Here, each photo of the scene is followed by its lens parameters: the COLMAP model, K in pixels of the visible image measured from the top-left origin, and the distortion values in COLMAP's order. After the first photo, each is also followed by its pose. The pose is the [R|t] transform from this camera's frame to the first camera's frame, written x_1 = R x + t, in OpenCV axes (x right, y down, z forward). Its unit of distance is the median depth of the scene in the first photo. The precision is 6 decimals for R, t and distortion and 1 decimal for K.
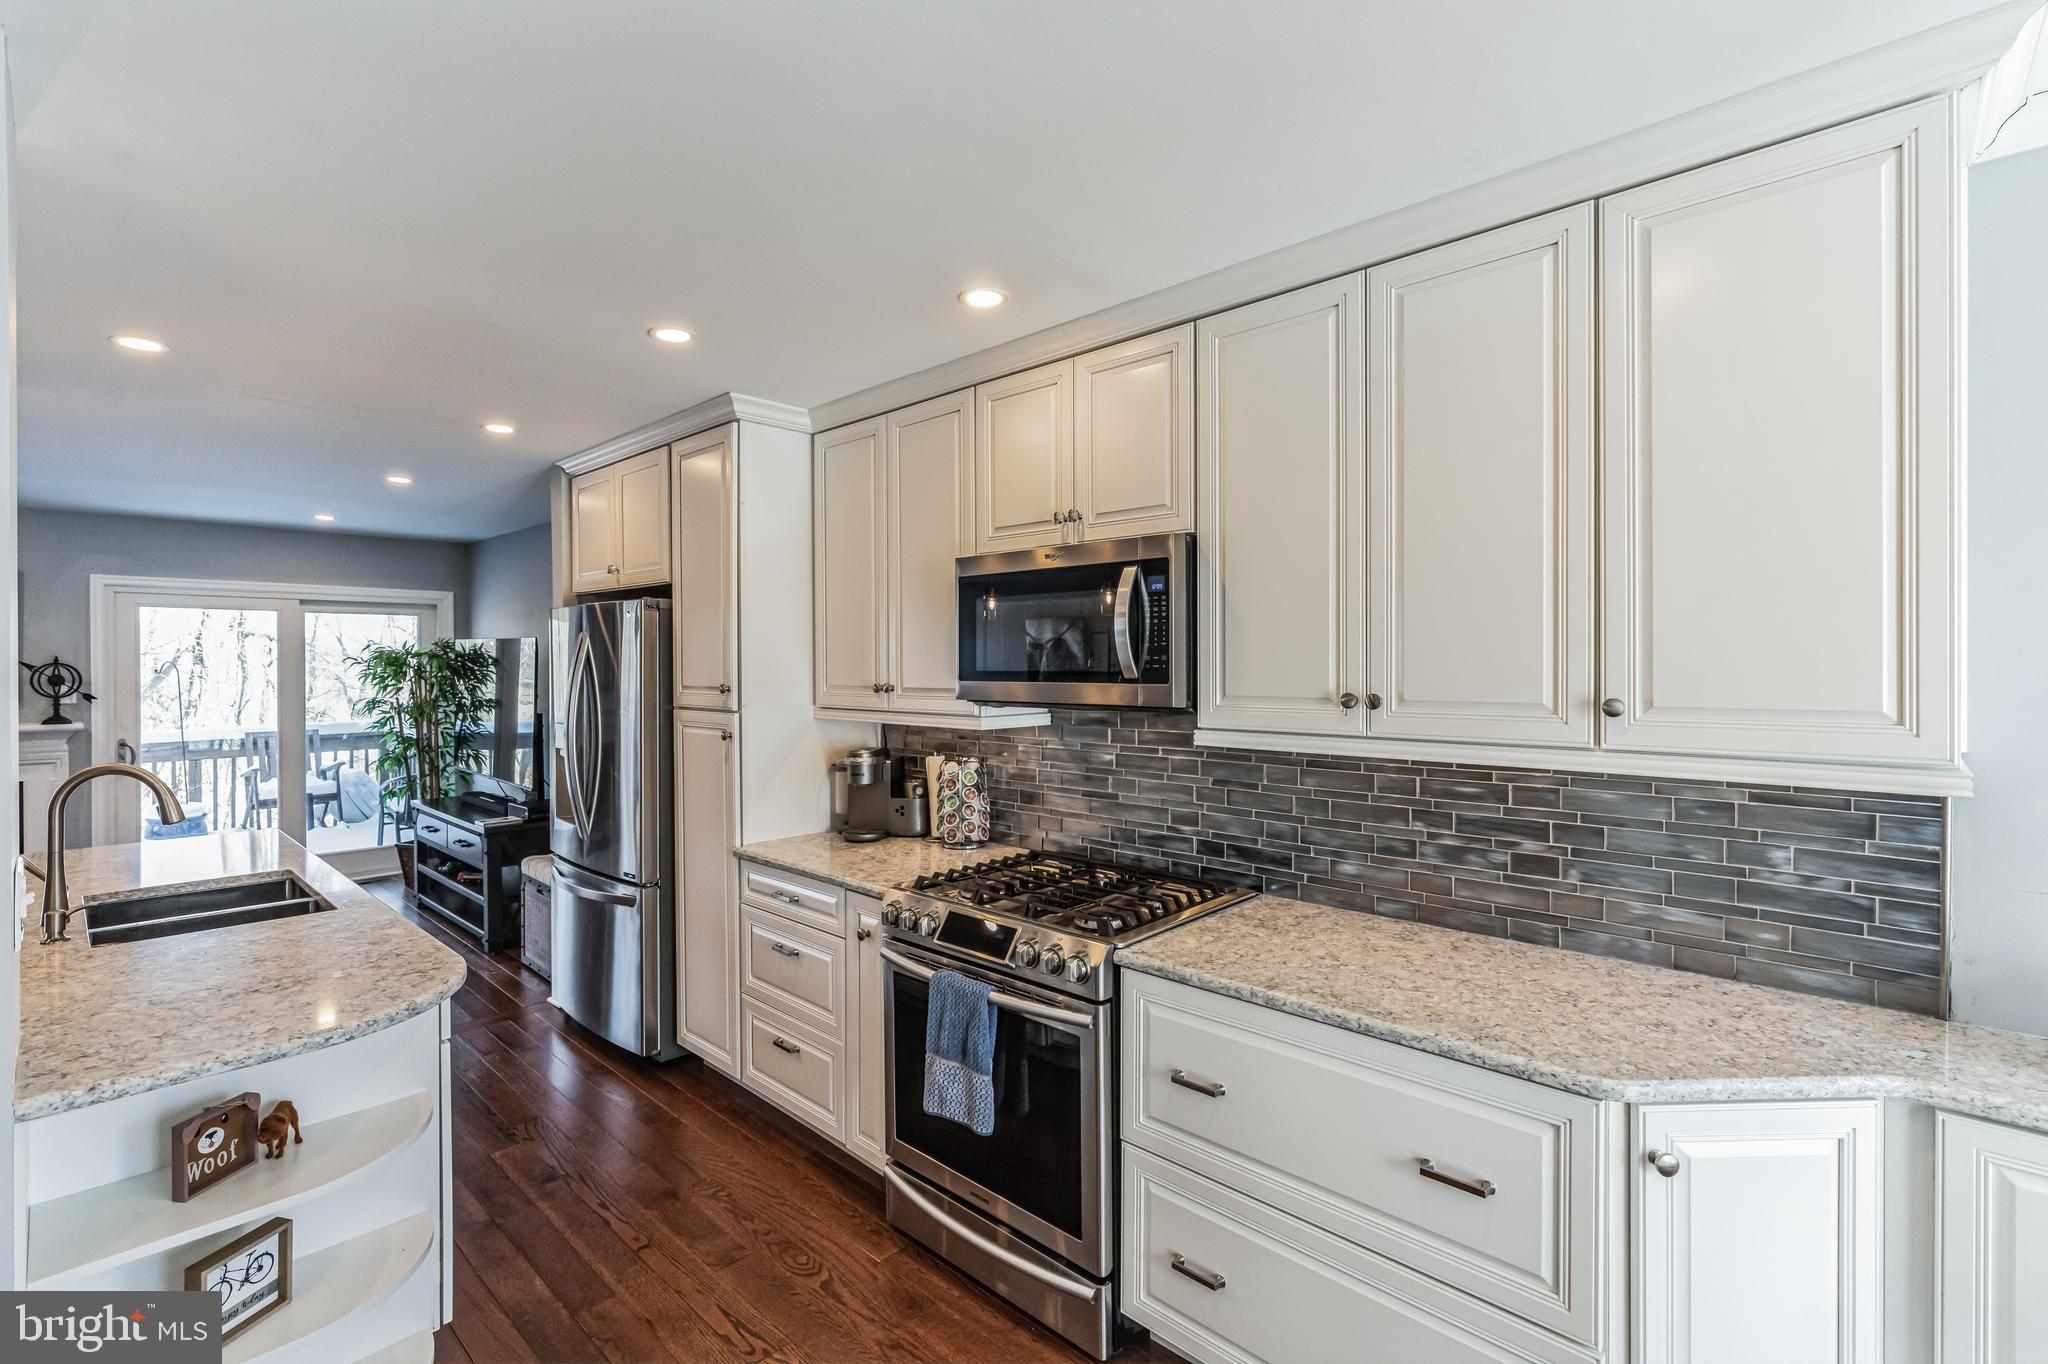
lens RADIAL K [[923.4, 0, 1022.4], [0, 923.4, 665.3], [0, 0, 1]] dist [-0.004997, 0.000450]
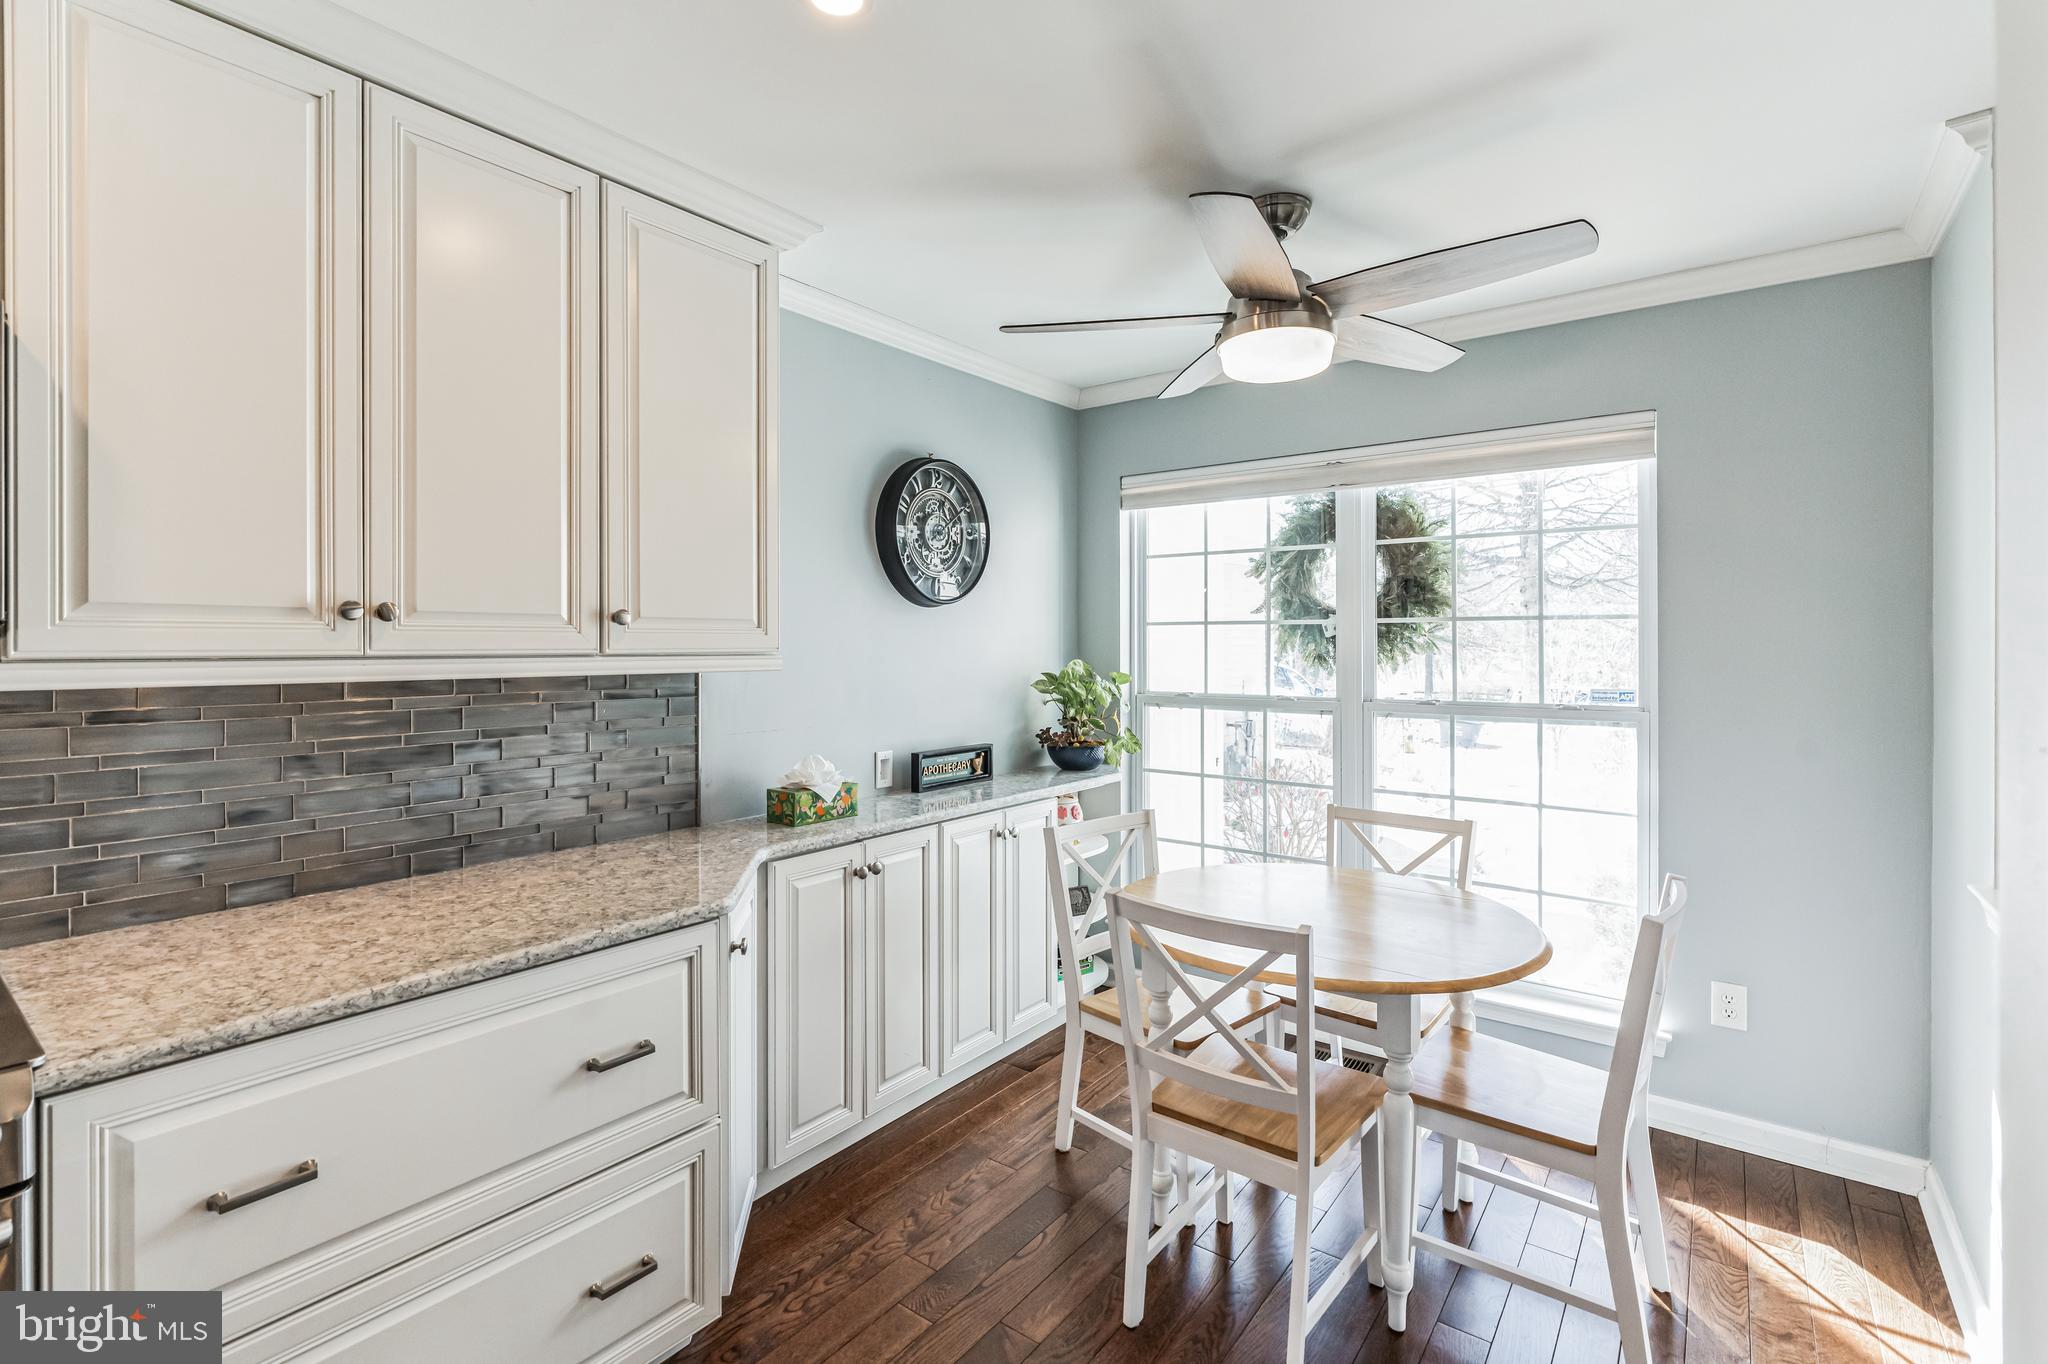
lens RADIAL K [[937.9, 0, 1019.7], [0, 937.9, 653.7], [0, 0, 1]] dist [-0.003076, 0.000935]
pose [[-0.107131, -0.005428, 0.994230, -0.391729], [0.003798, 0.999976, 0.005868, 0.056663], [-0.994238, 0.004405, -0.107108, 0.403940]]
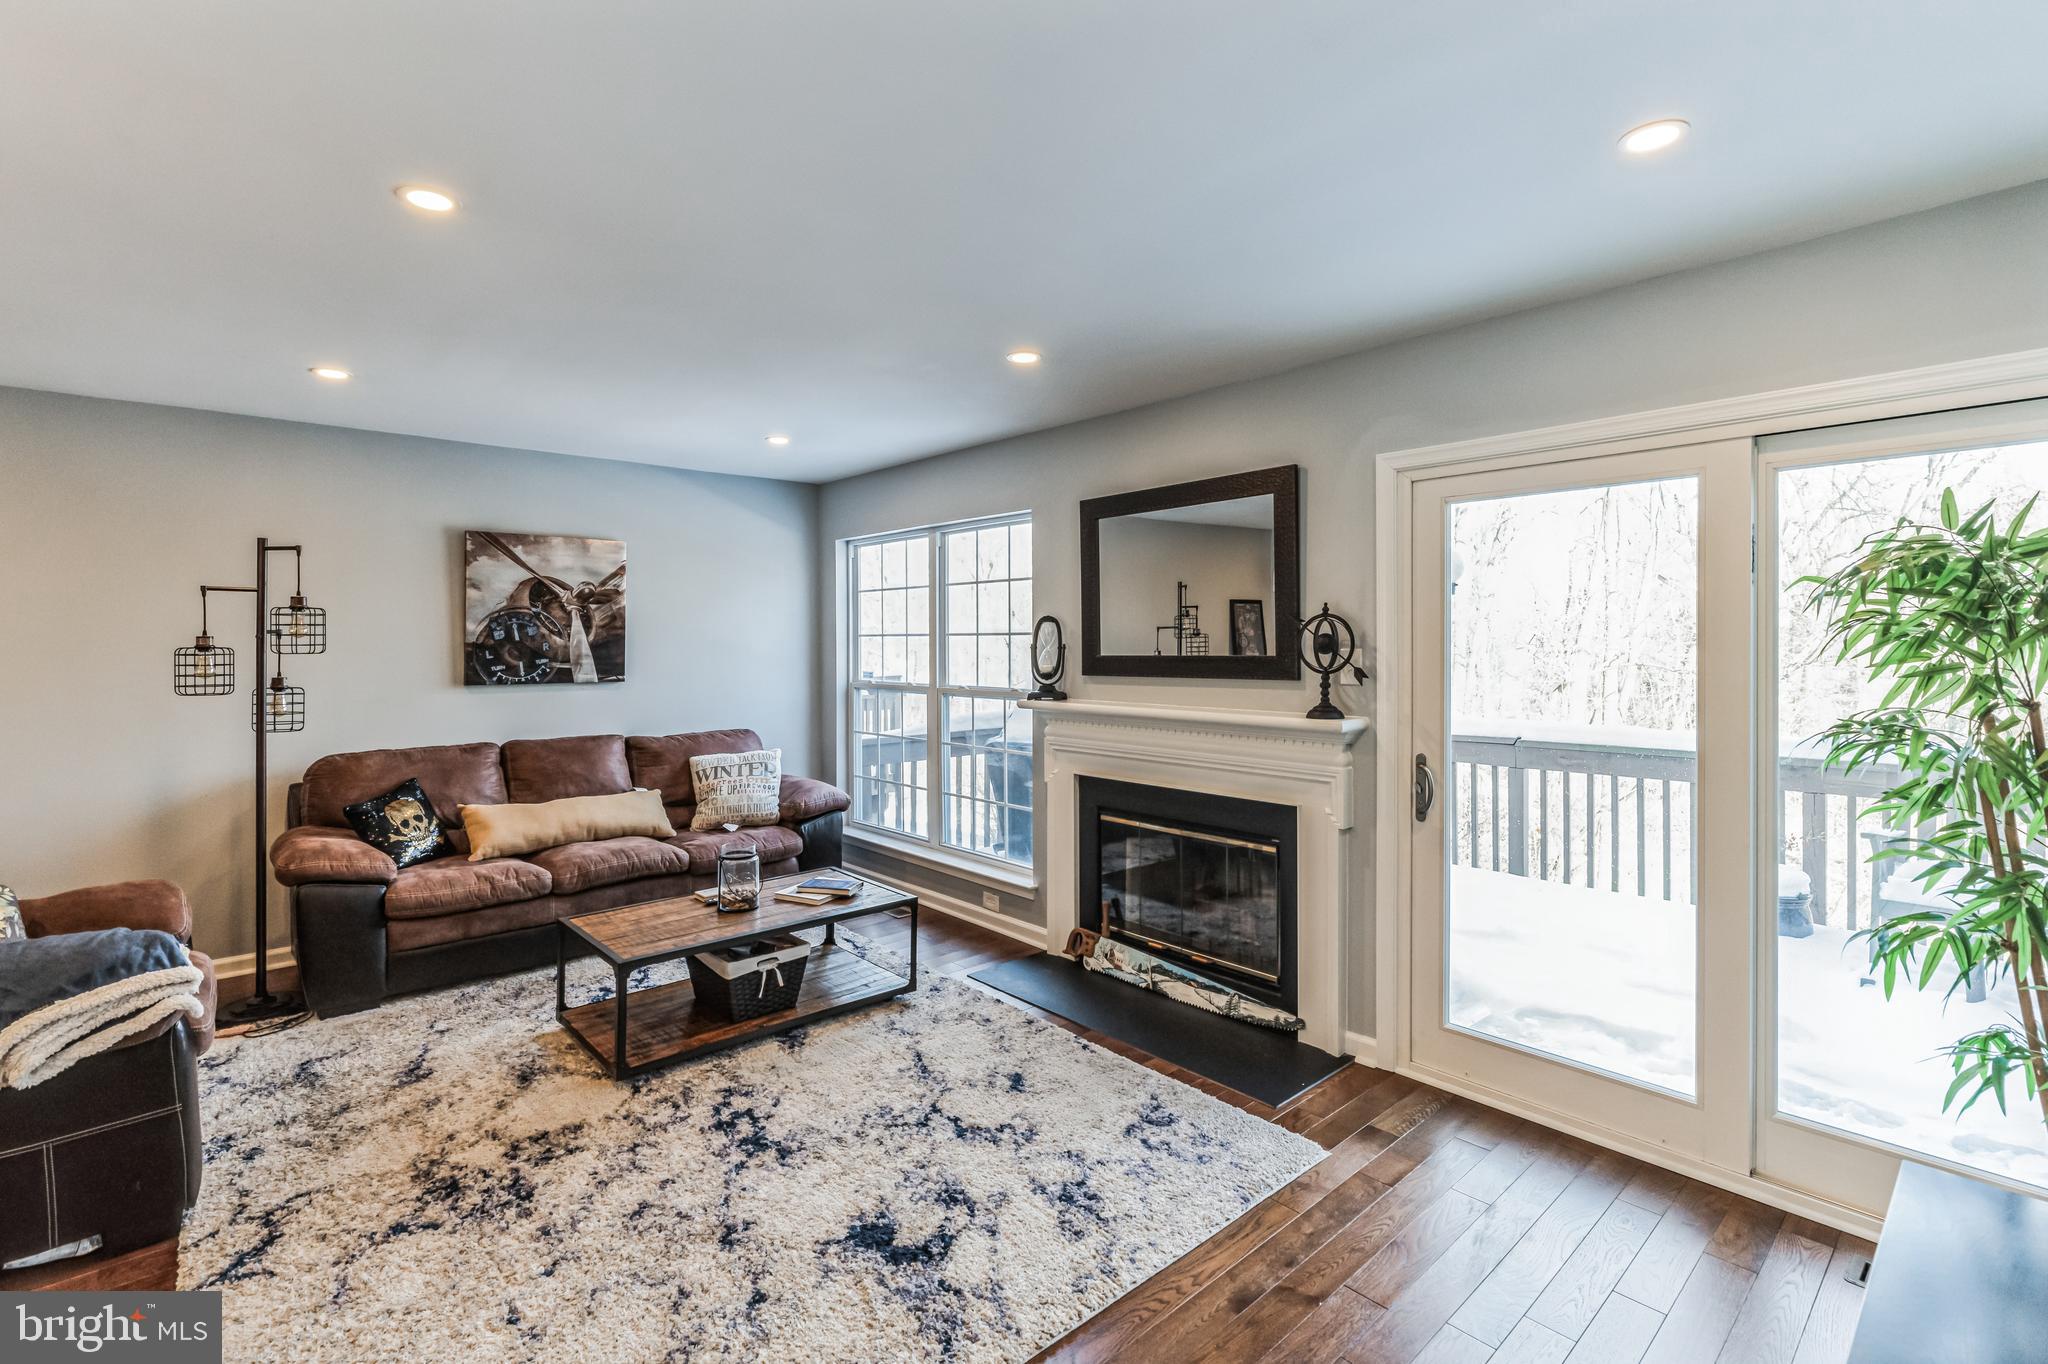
lens RADIAL K [[930.8, 0, 1022.2], [0, 930.8, 646.8], [0, 0, 1]] dist [-0.003132, -0.000264]
pose [[-0.085070, 0.004277, -0.996366, -0.948383], [-0.001362, 0.999989, 0.004409, 0.034262], [0.996374, 0.001732, -0.085063, 1.834839]]
